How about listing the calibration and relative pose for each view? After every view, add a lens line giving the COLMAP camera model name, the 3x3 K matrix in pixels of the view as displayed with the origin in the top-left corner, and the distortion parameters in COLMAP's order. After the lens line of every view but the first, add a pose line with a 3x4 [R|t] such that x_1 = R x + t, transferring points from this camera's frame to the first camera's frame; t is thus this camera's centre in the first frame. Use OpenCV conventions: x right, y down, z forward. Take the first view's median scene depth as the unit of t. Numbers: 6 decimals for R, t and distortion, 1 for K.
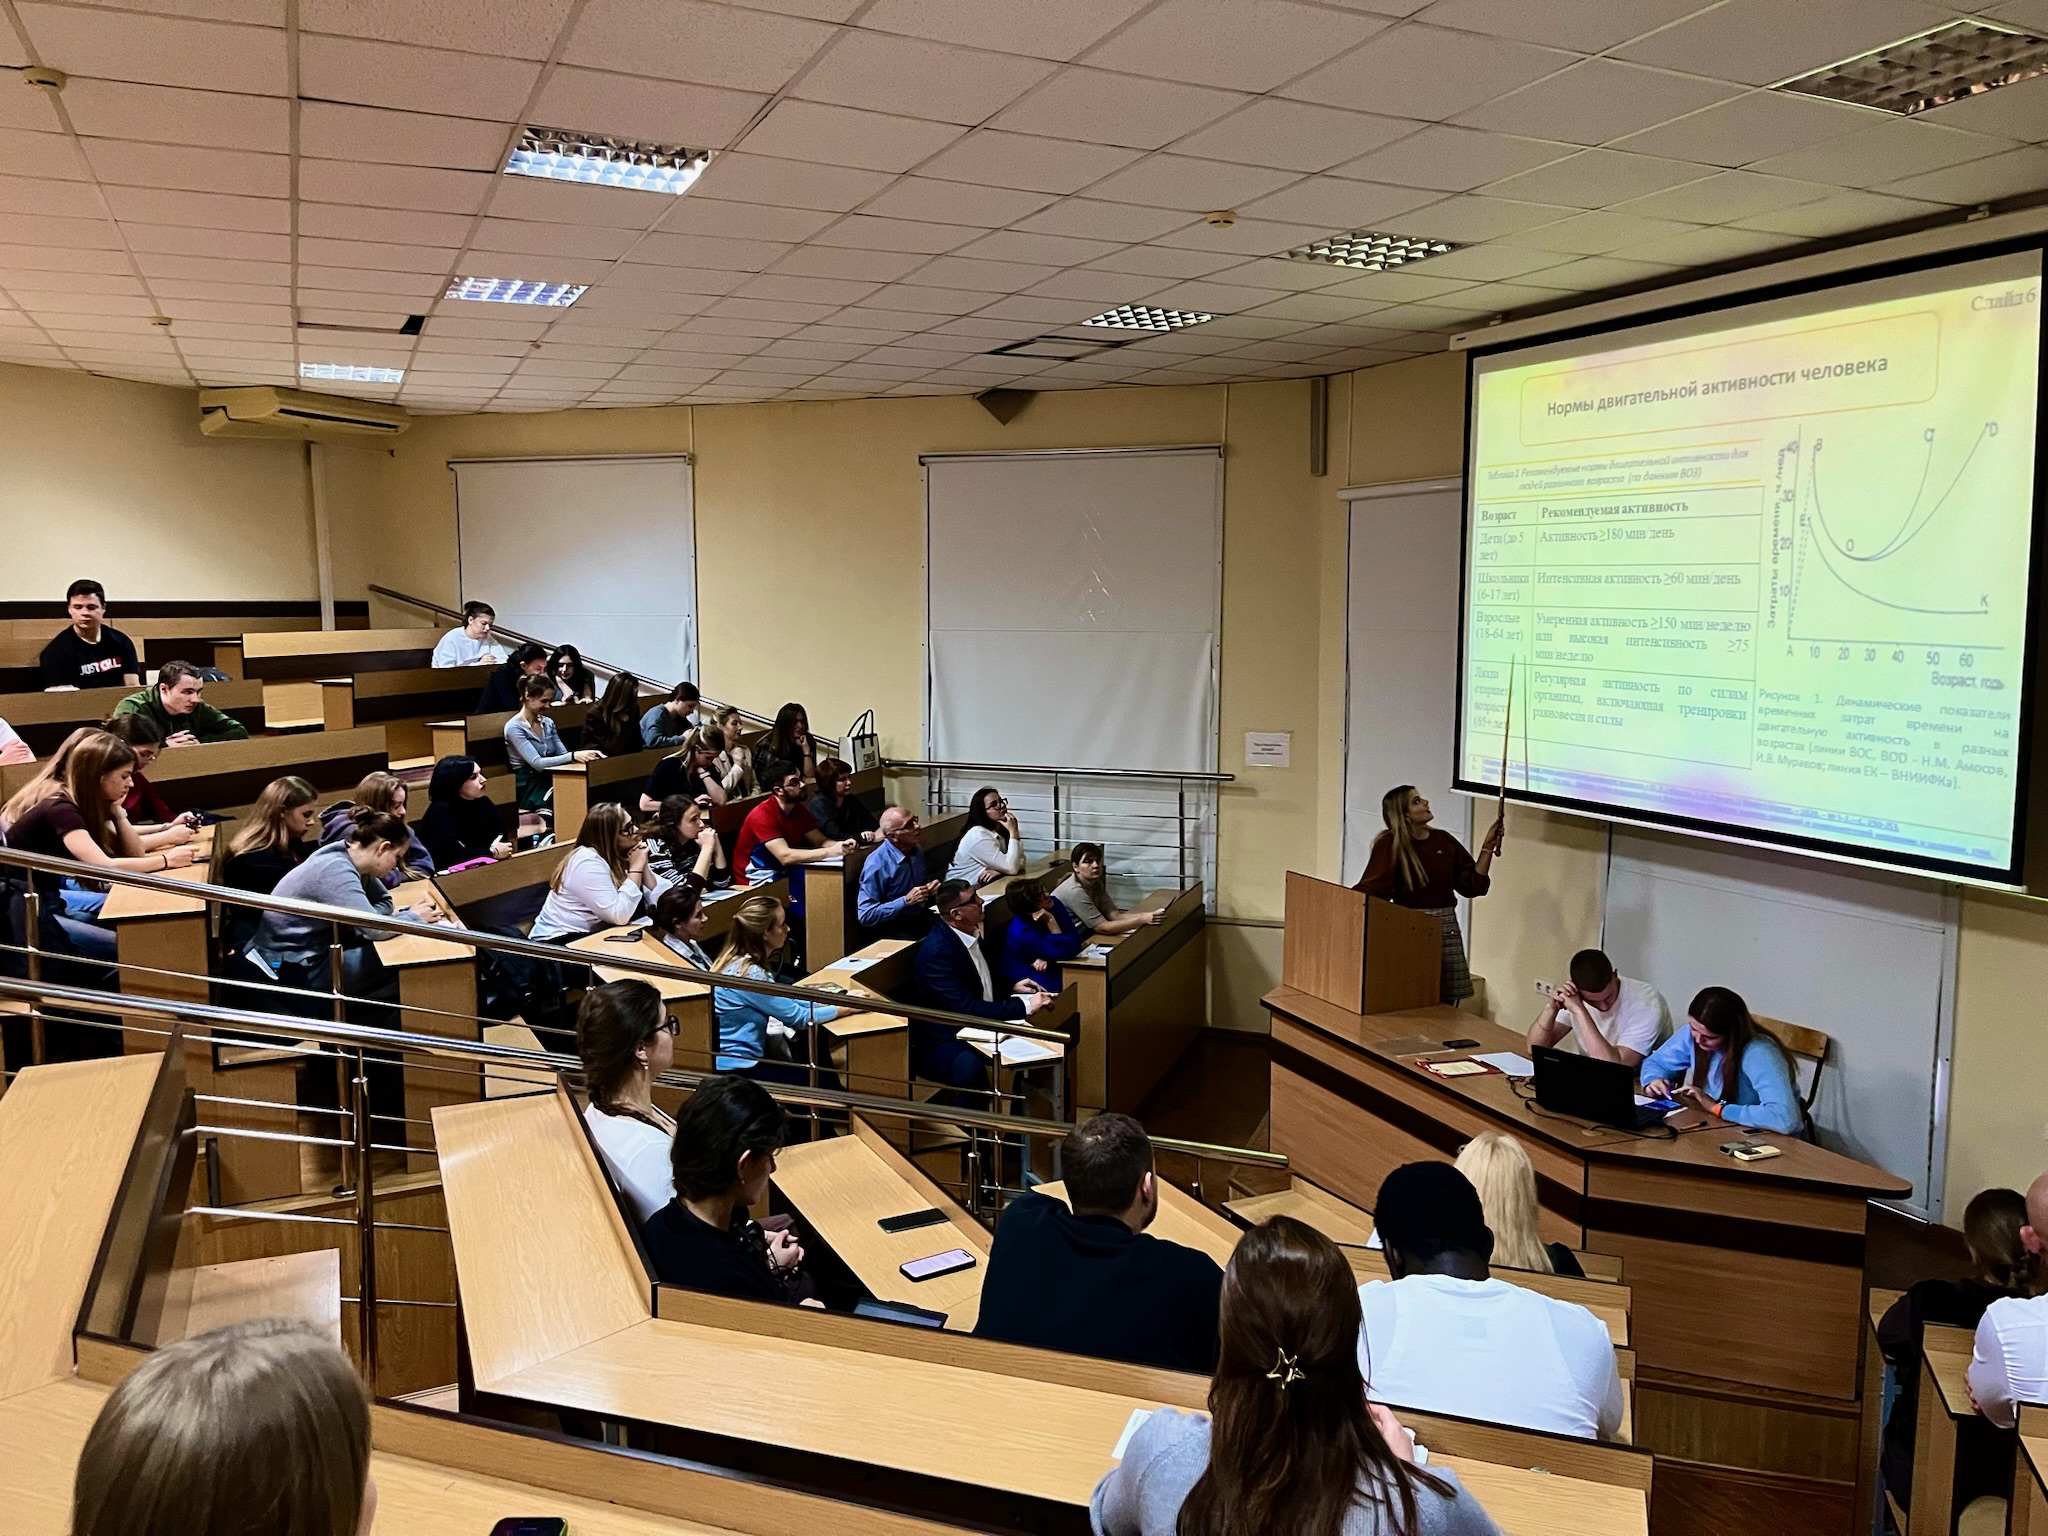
lens RADIAL K [[1545.4, 0, 1052.7], [0, 1545.4, 769.2], [0, 0, 1]] dist [0.067533, -0.119396]
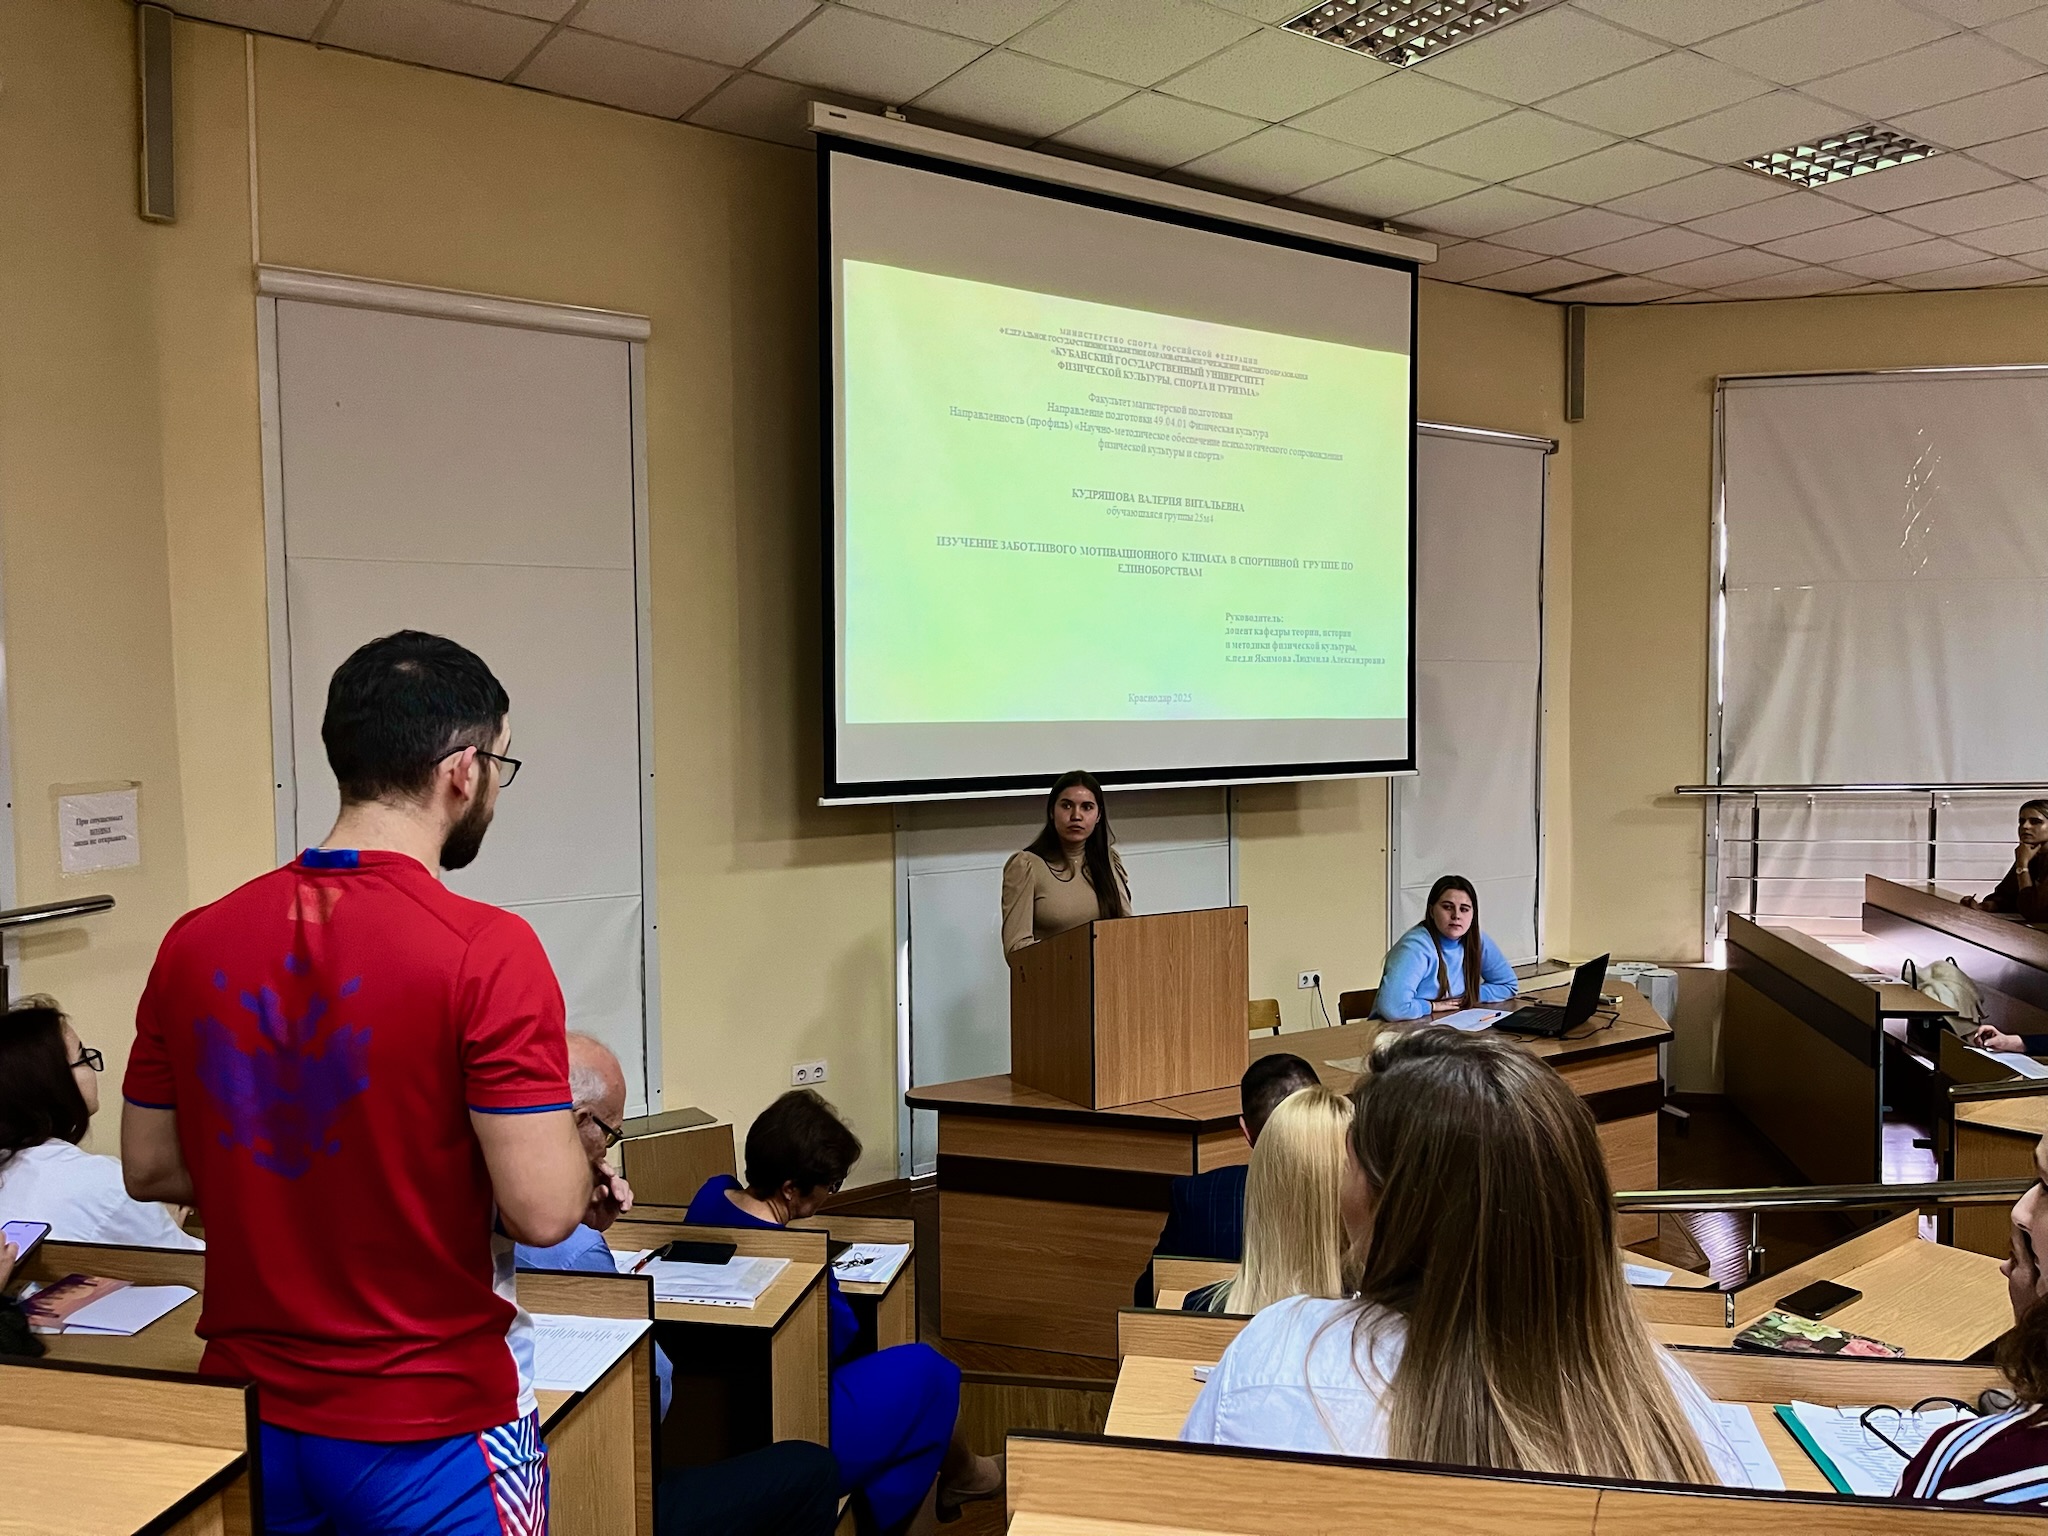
lens RADIAL K [[1543.3, 0, 1024.0], [0, 1543.3, 768.0], [0, 0, 1]] dist [0.067257, -0.117489]
pose [[-0.153793, -0.049767, 0.986849, -0.454845], [0.122414, 0.990077, 0.069007, -0.041108], [-0.980491, 0.131417, -0.146175, 1.153761]]
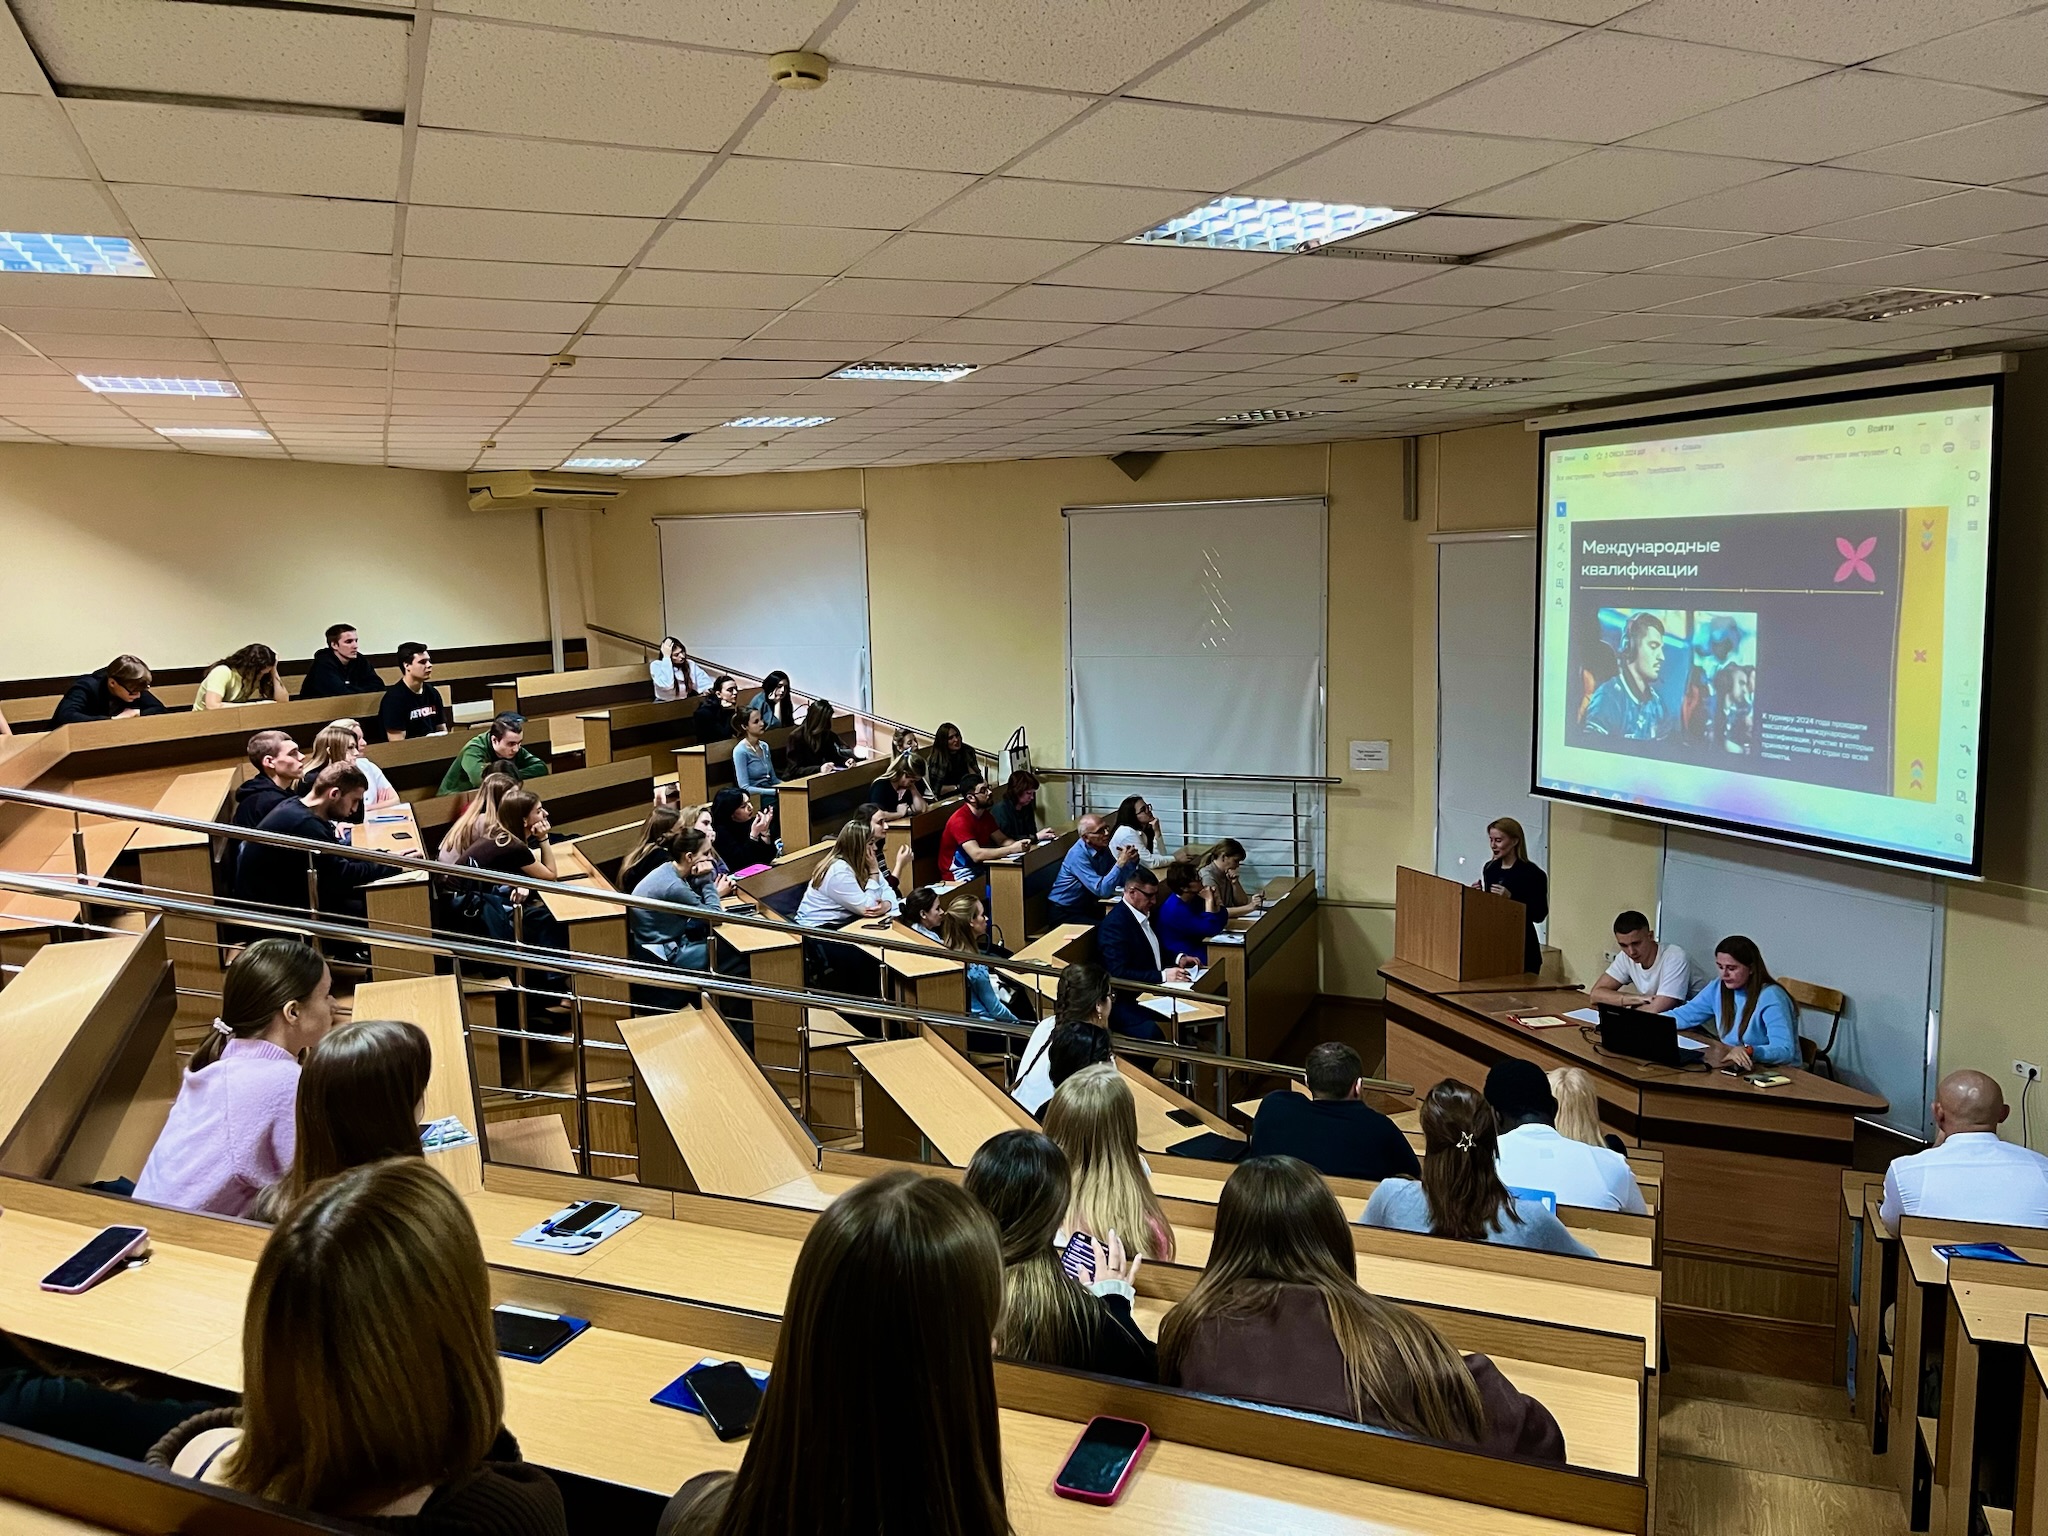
lens RADIAL K [[1543.3, 0, 1024.0], [0, 1543.3, 768.0], [0, 0, 1]] dist [0.067257, -0.117489]
pose [[0.997899, -0.018243, -0.062166, -0.069341], [0.019282, 0.999684, 0.016154, -0.039238], [0.061852, -0.017319, 0.997935, -0.258221]]
